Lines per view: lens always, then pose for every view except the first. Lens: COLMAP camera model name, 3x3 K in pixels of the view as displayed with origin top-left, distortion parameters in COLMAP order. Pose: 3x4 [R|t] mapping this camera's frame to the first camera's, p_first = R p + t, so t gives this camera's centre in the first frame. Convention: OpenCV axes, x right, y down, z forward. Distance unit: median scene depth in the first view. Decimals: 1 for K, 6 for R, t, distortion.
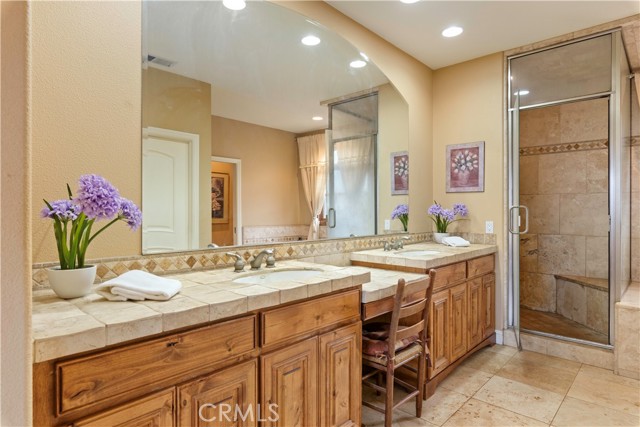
lens RADIAL K [[367.5, 0, 320.2], [0, 367.5, 215.7], [0, 0, 1]] dist [-0.004184, -0.000807]
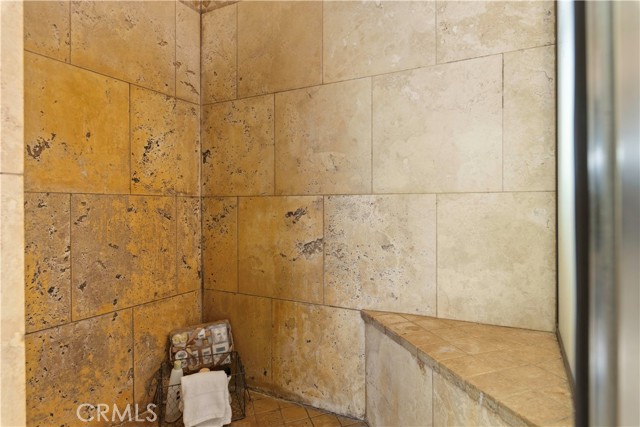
lens RADIAL K [[367.5, 0, 319.5], [0, 367.5, 212.1], [0, 0, 1]] dist [-0.004184, -0.000807]
pose [[0.970198, 0.003724, 0.242284, 0.519553], [0.000790, 0.999828, -0.018531, 0.074978], [-0.242311, 0.018170, 0.970028, 0.675284]]
